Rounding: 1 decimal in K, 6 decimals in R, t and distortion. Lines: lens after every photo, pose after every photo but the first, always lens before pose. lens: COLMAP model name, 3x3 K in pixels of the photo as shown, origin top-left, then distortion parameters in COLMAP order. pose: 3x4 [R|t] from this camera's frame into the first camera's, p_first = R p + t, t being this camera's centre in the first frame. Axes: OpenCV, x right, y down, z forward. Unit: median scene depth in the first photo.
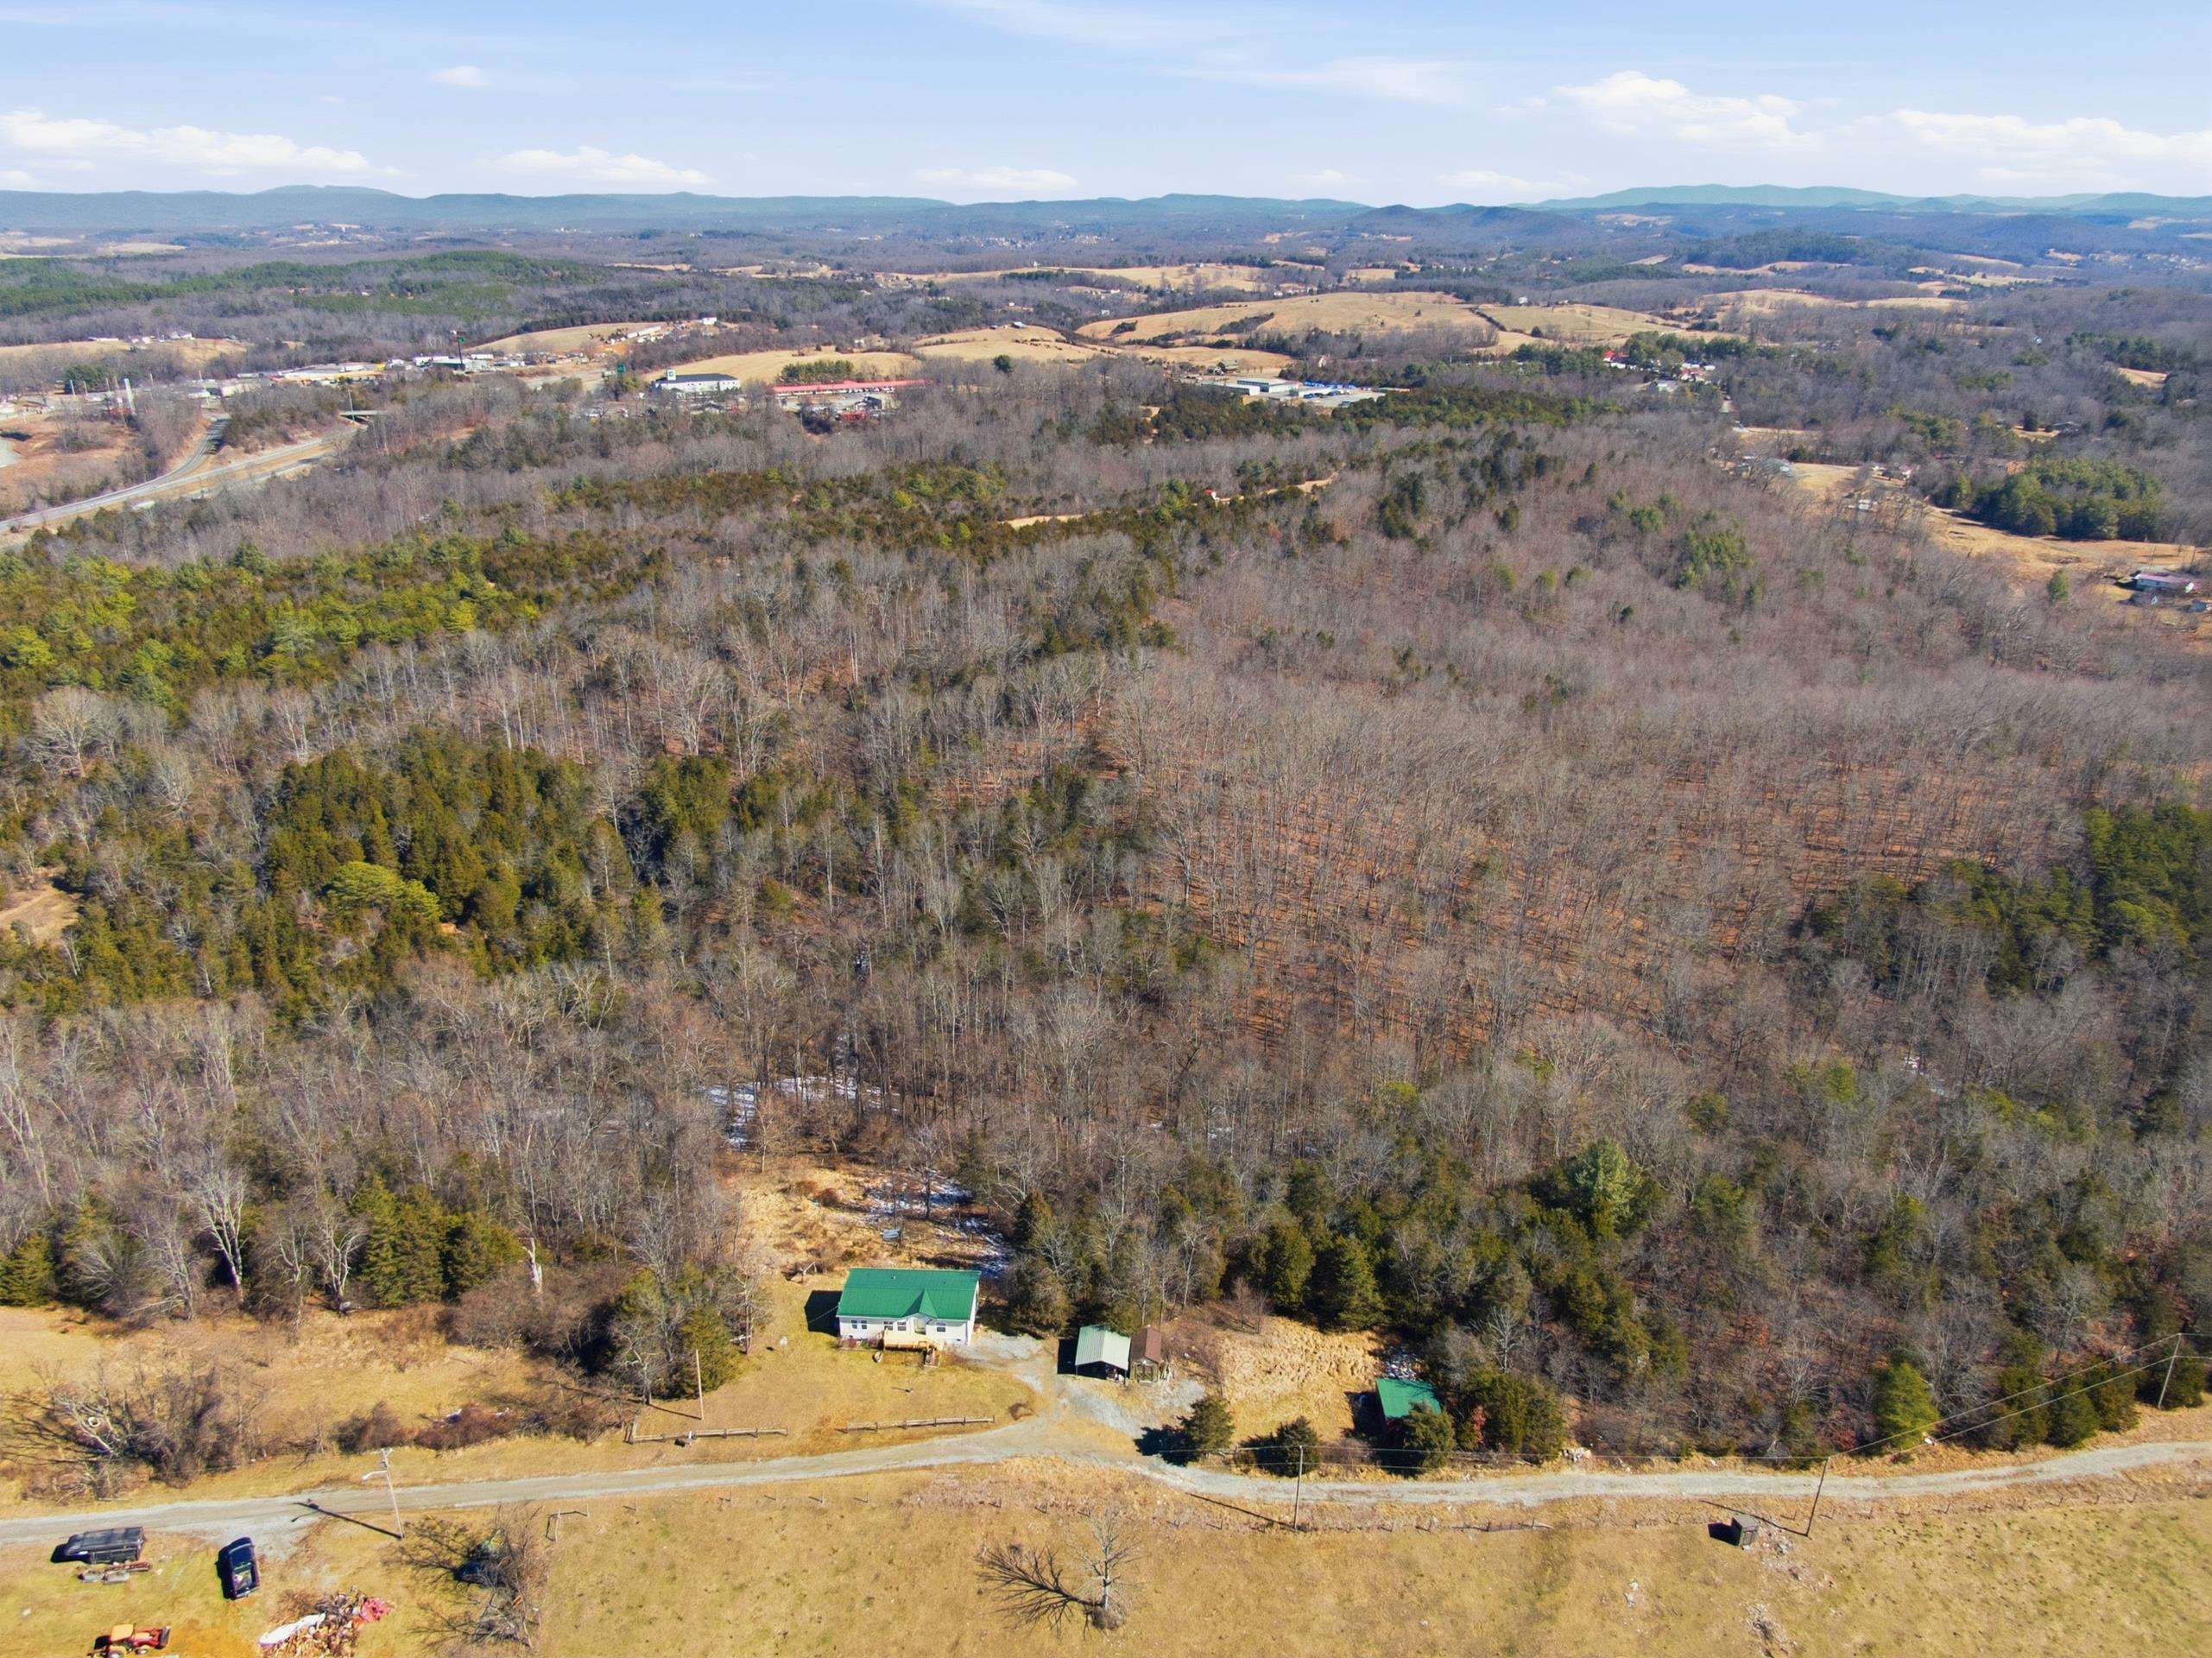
lens RADIAL K [[1588.1, 0, 1108.8], [0, 1588.1, 840.1], [0, 0, 1]] dist [0.037747, -0.054965]
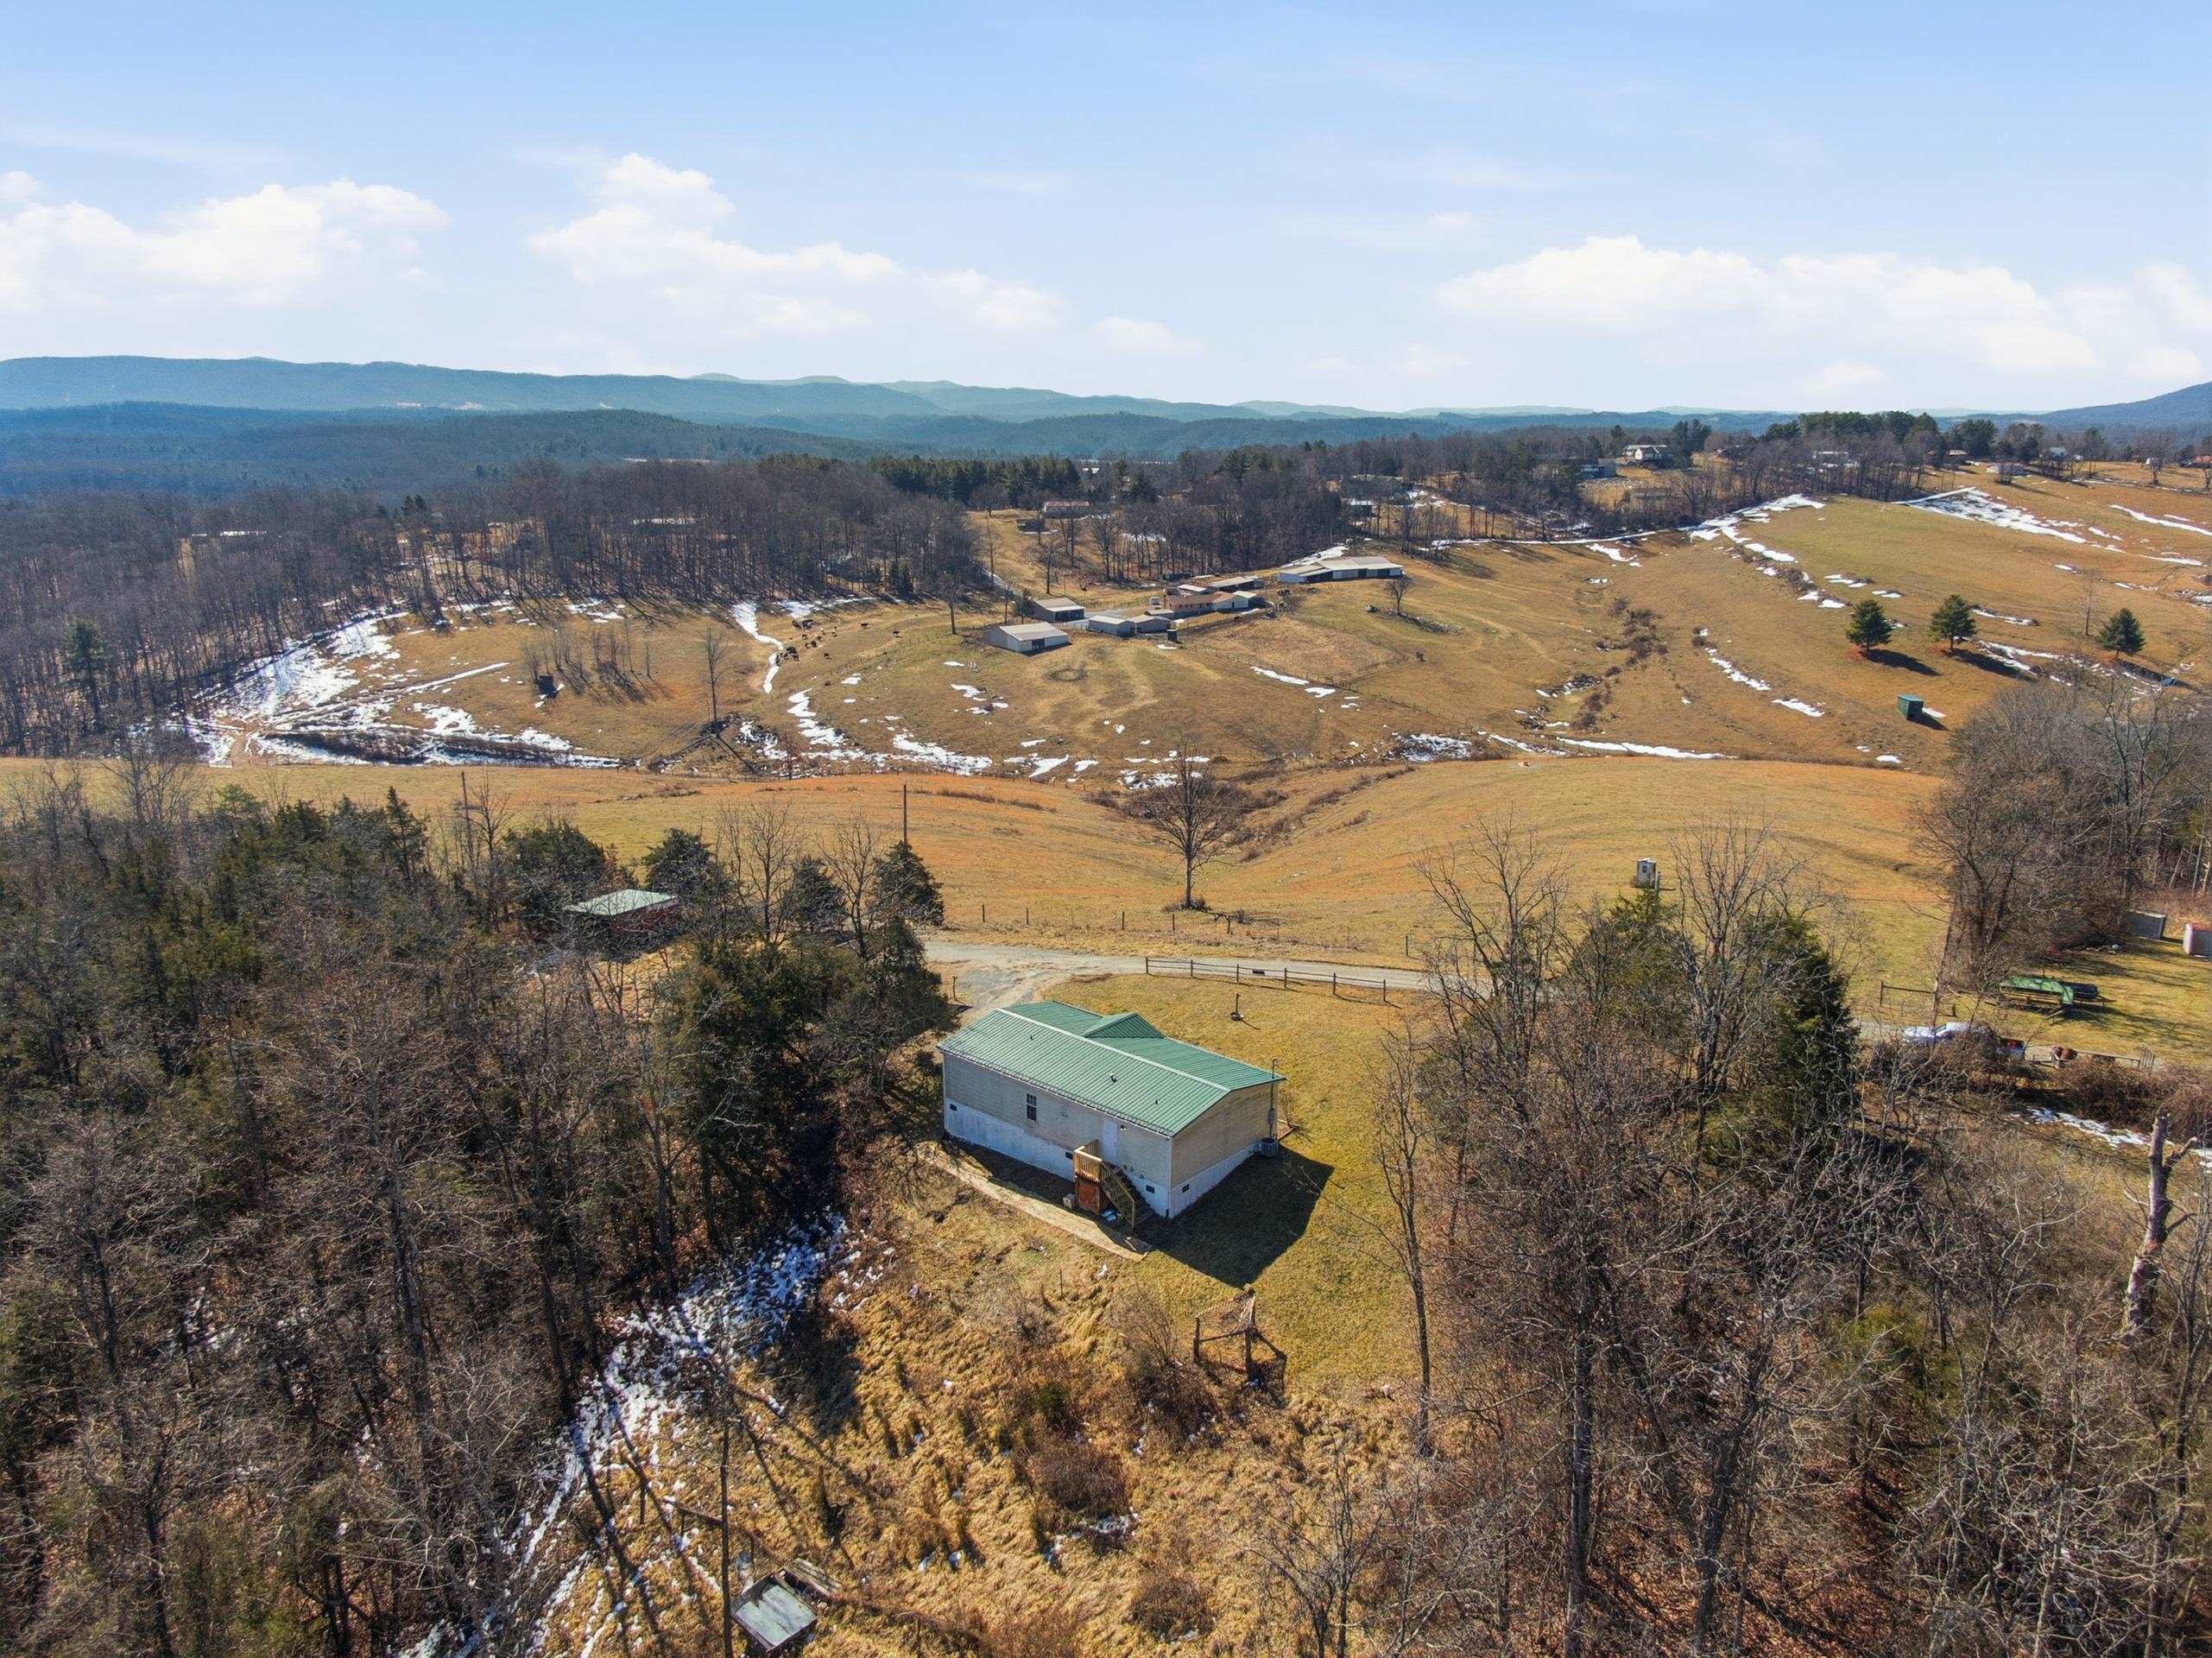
lens RADIAL K [[1588.1, 0, 1110.9], [0, 1588.1, 848.8], [0, 0, 1]] dist [0.037747, -0.054965]
pose [[-0.785080, -0.163238, 0.597498, -0.373007], [0.237448, 0.811632, 0.533734, 0.016323], [-0.572074, 0.560899, -0.598435, 1.231899]]
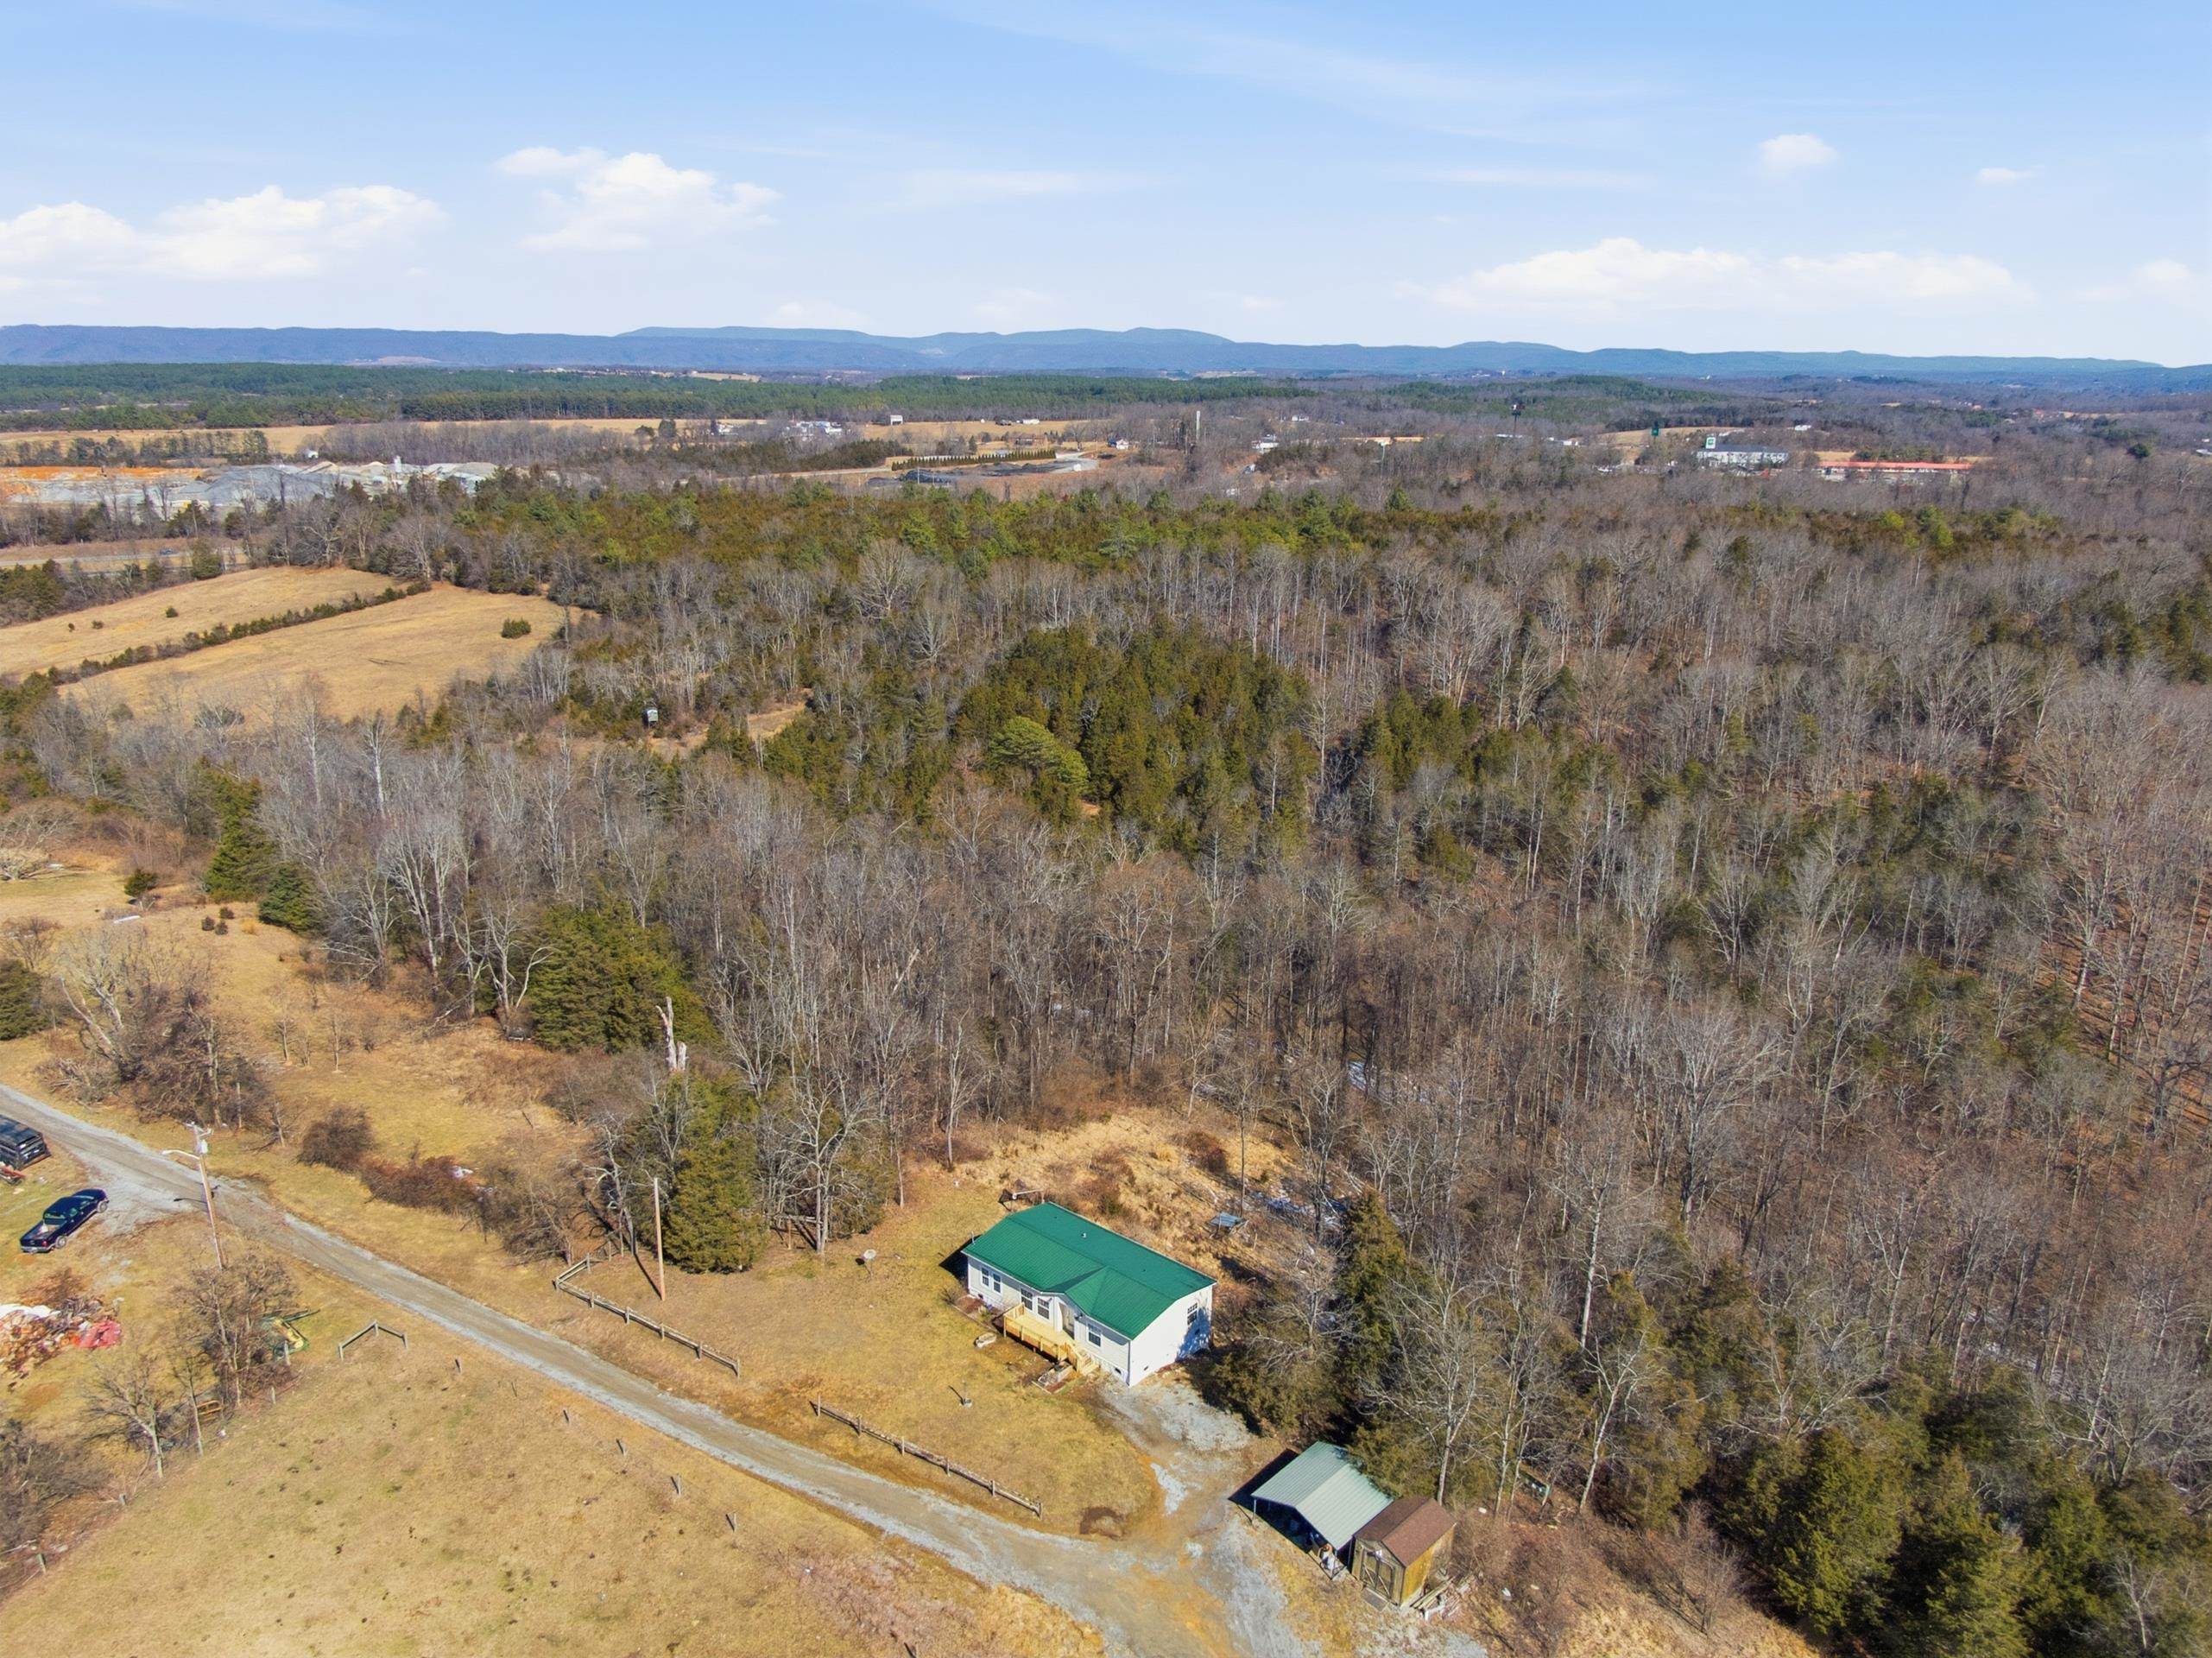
lens RADIAL K [[1588.1, 0, 1103.2], [0, 1588.1, 836.1], [0, 0, 1]] dist [0.037747, -0.054965]
pose [[0.786646, 0.184824, -0.589092, 0.194378], [-0.238673, 0.970998, -0.014068, 0.140530], [0.569407, 0.151667, 0.807944, 0.515490]]
